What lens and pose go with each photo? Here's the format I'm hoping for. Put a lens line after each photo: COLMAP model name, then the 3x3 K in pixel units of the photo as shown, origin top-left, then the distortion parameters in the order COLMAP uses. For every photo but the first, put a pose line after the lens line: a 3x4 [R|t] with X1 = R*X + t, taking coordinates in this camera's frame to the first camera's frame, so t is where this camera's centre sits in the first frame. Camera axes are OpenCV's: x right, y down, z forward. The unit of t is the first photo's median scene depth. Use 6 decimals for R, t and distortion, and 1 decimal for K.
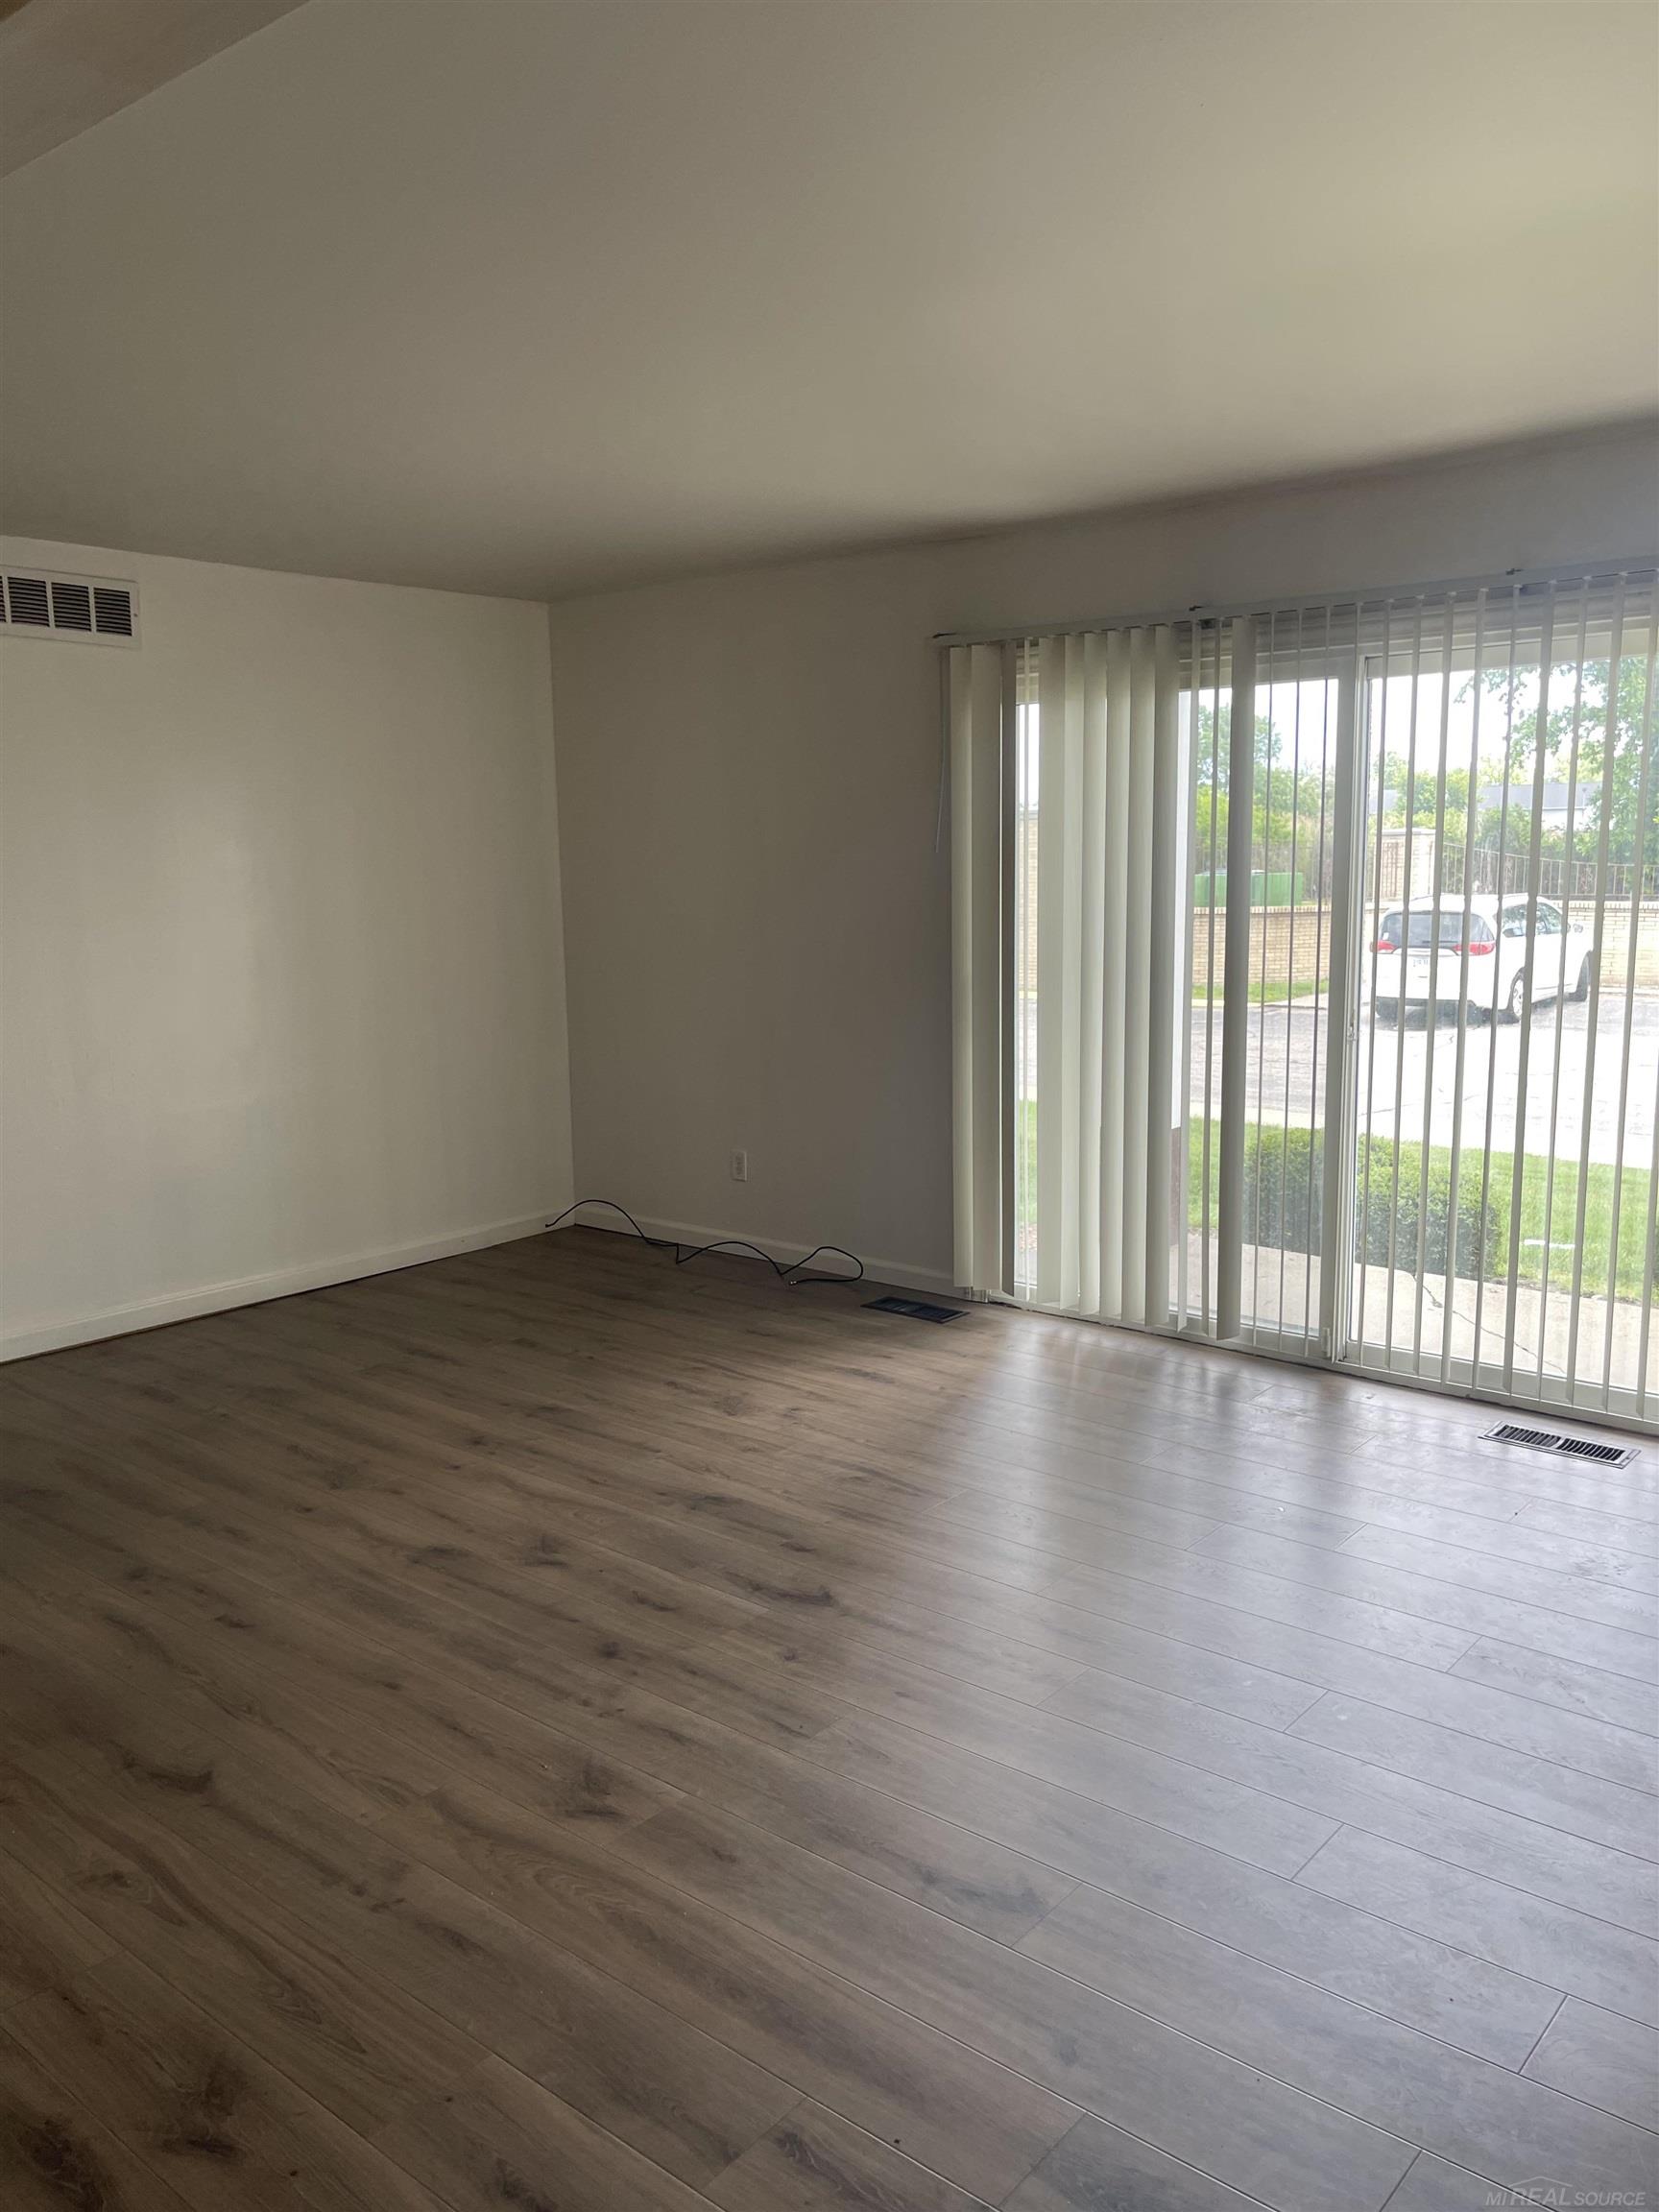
lens RADIAL K [[1697.4, 0, 834.1], [0, 1697.4, 1112.0], [0, 0, 1]] dist [0.008966, -0.003822]
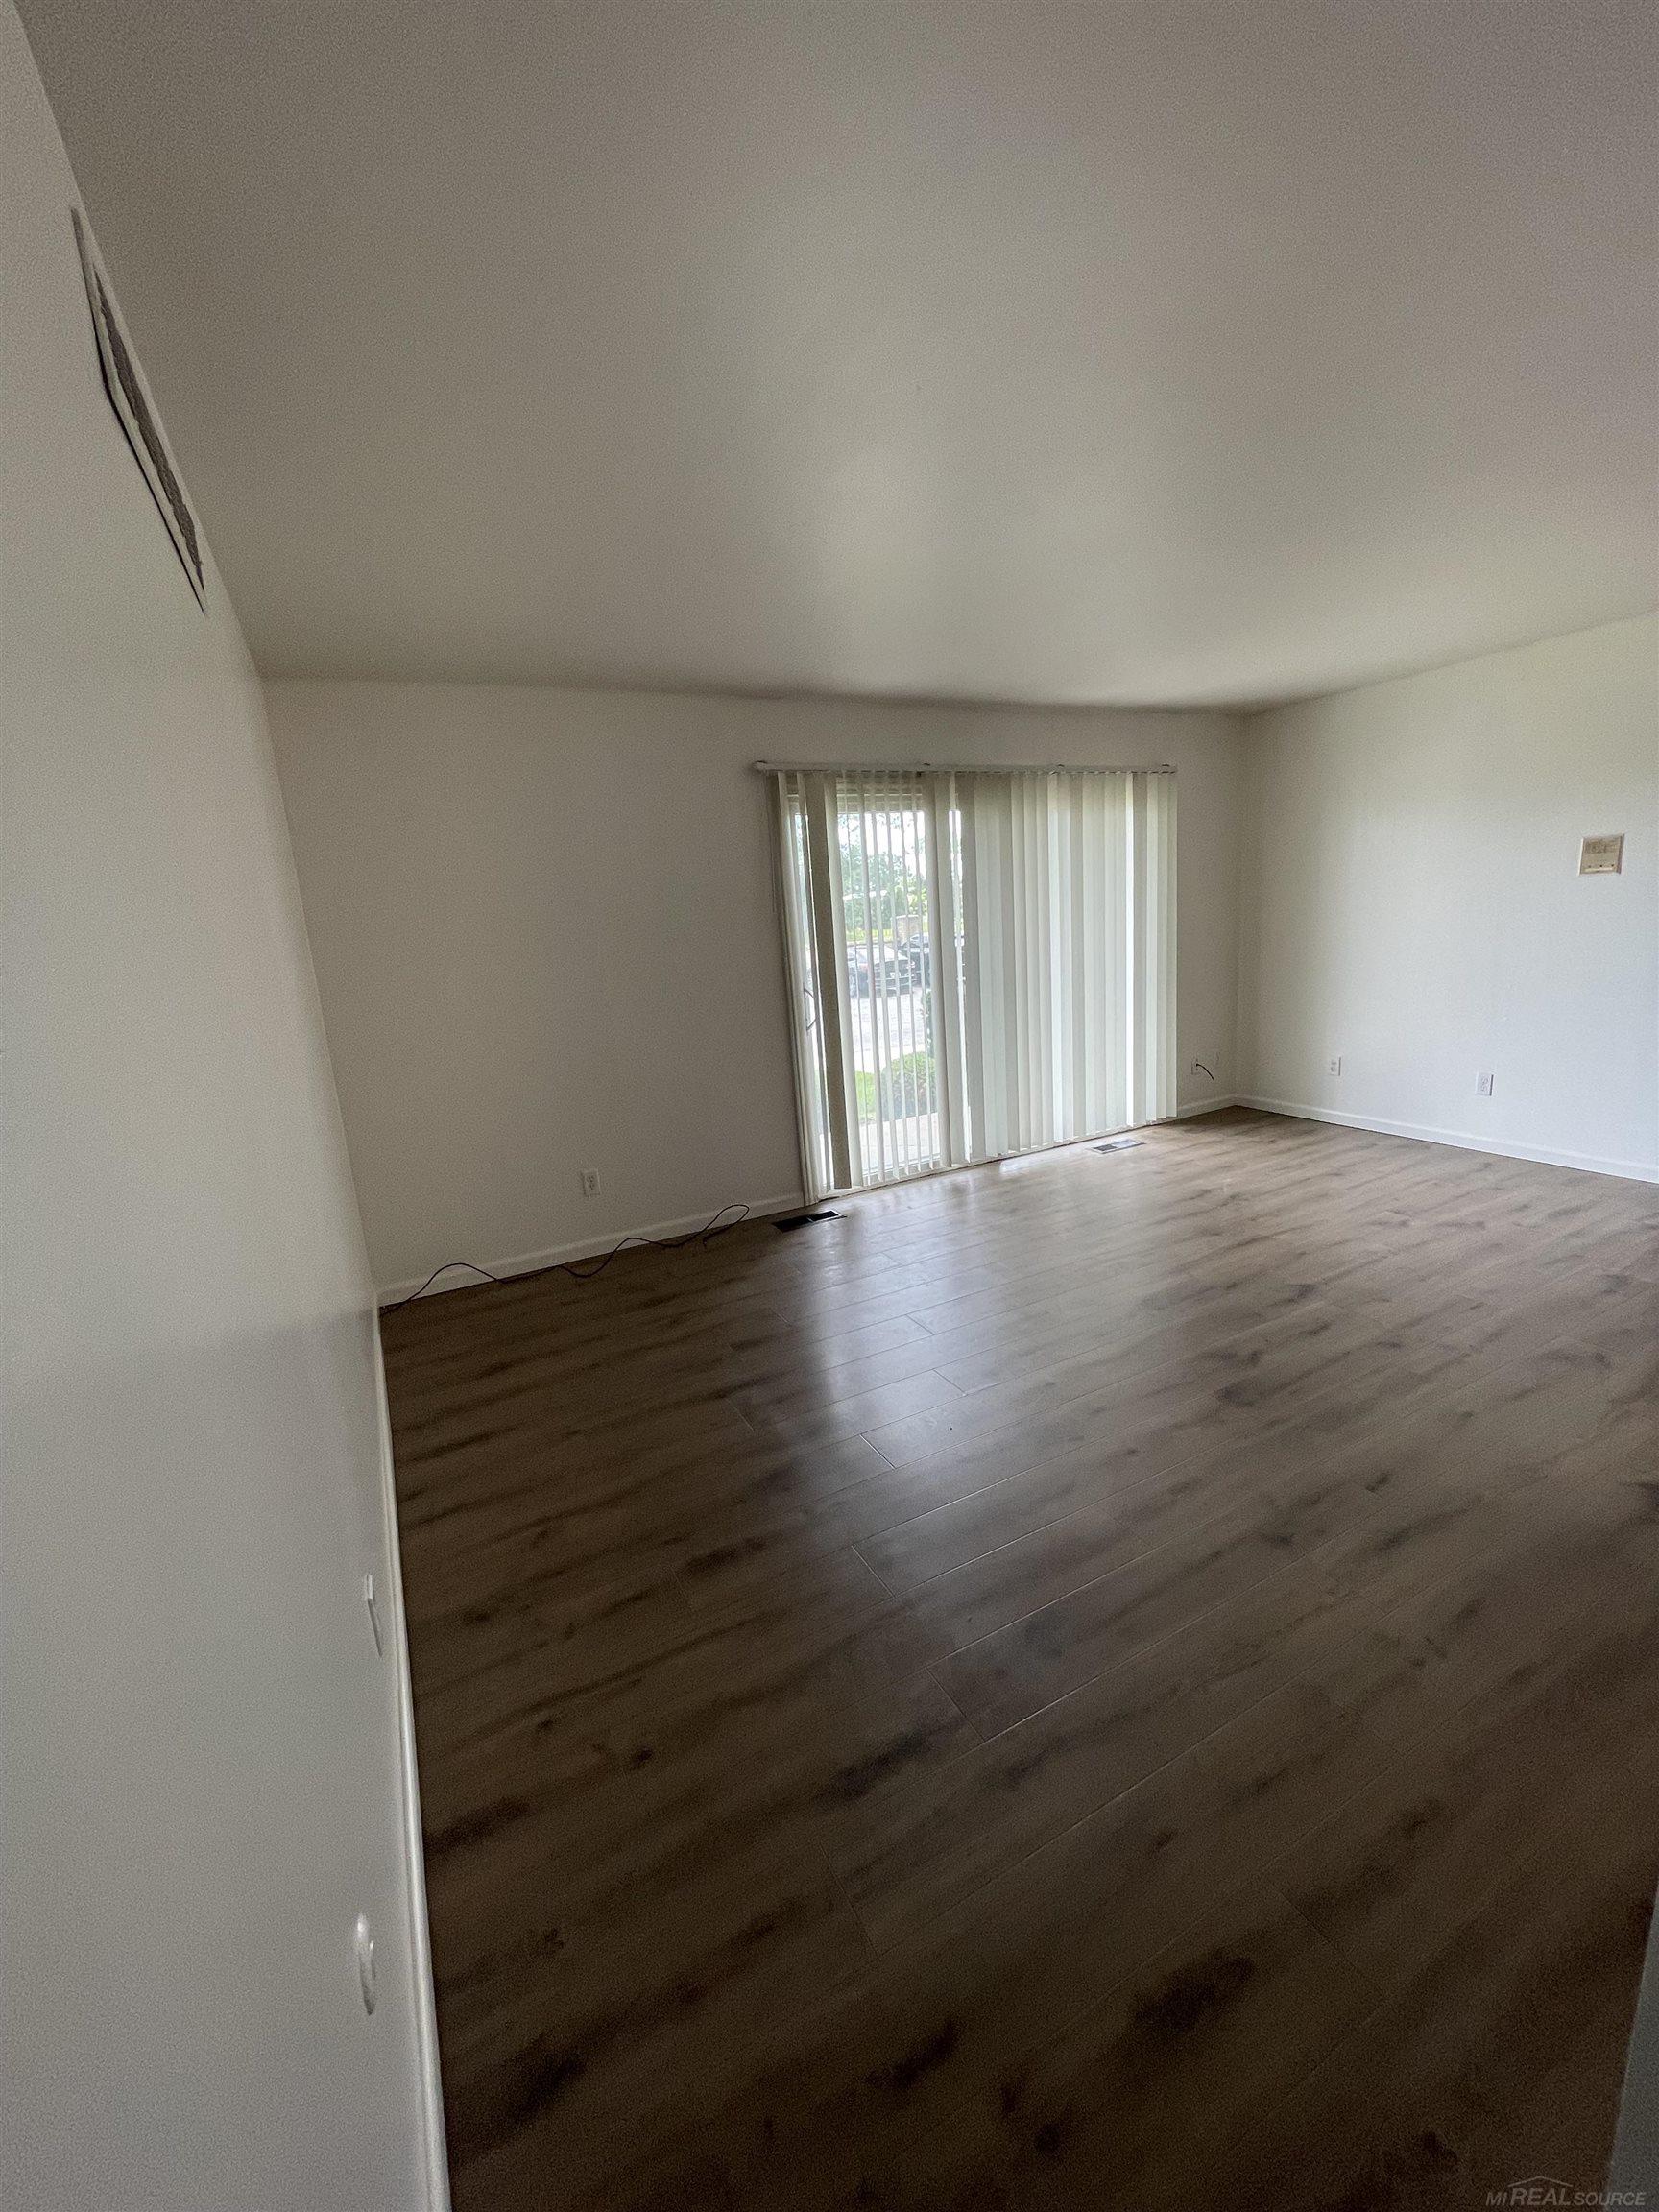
lens RADIAL K [[899.9, 0, 833.5], [0, 899.9, 1099.1], [0, 0, 1]] dist [0.000756, 0.000121]
pose [[0.376683, -0.204541, 0.903478, -0.692241], [0.207531, 0.969160, 0.132886, -0.094884], [-0.902796, 0.137444, 0.407515, 0.698460]]
